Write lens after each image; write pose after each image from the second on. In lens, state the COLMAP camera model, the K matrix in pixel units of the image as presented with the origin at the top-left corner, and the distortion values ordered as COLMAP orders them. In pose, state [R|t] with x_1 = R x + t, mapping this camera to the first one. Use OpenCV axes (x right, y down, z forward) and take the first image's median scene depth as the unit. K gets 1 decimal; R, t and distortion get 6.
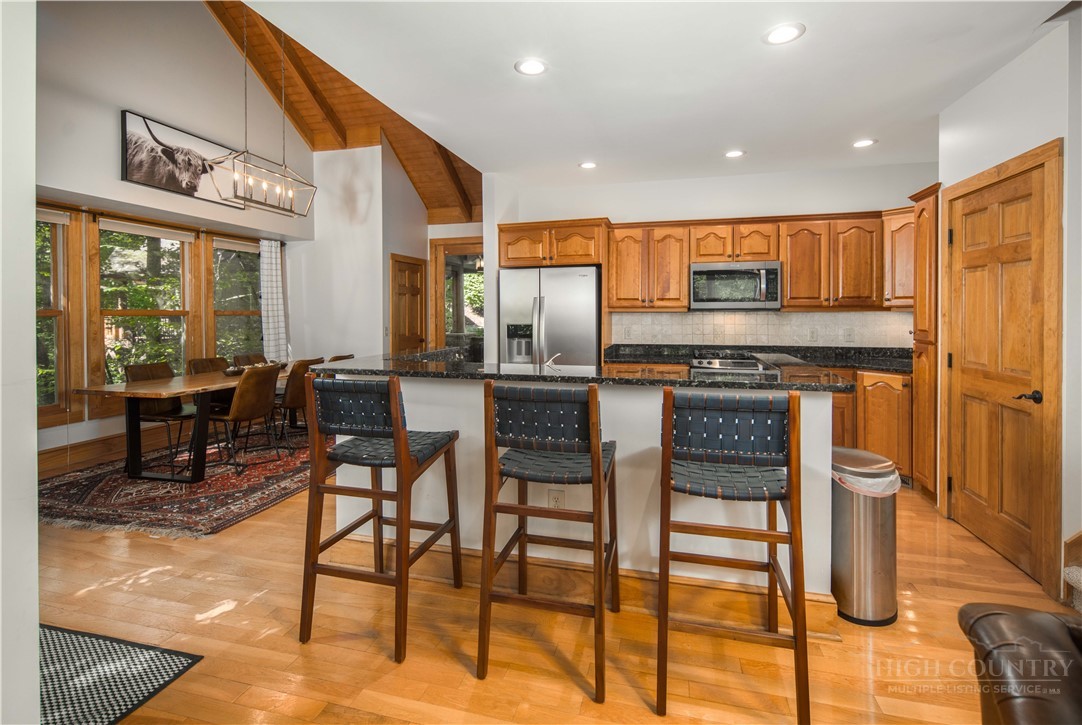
lens RADIAL K [[480.3, 0, 544.3], [0, 480.3, 315.0], [0, 0, 1]] dist [0.001825, 0.000065]
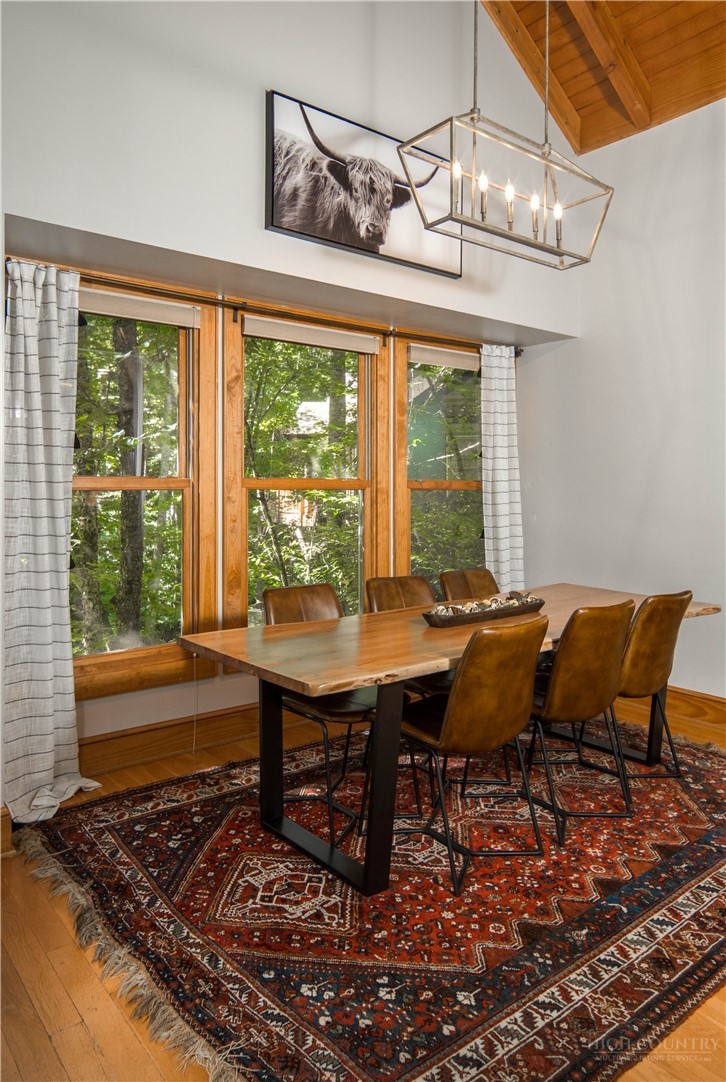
lens RADIAL K [[733.5, 0, 382.0], [0, 733.5, 483.3], [0, 0, 1]] dist [-0.002457, -0.001011]
pose [[0.808740, 0.007674, -0.588116, -0.280123], [-0.011849, 0.999925, -0.003247, -0.003908], [0.588046, 0.009595, 0.808770, 0.394438]]
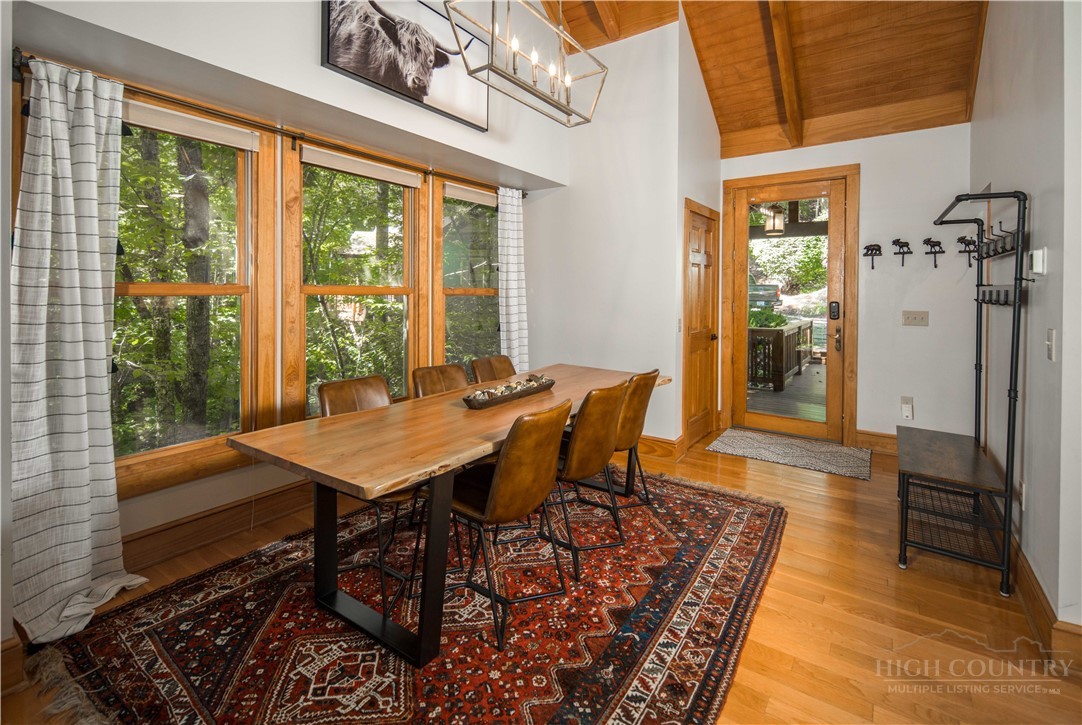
lens RADIAL K [[480.0, 0, 547.8], [0, 480.0, 292.3], [0, 0, 1]] dist [0.001994, -0.001311]
pose [[0.937936, 0.011715, -0.346611, -0.372031], [-0.013493, 0.999905, -0.002716, -0.003980], [0.346547, 0.007225, 0.938005, 0.493184]]
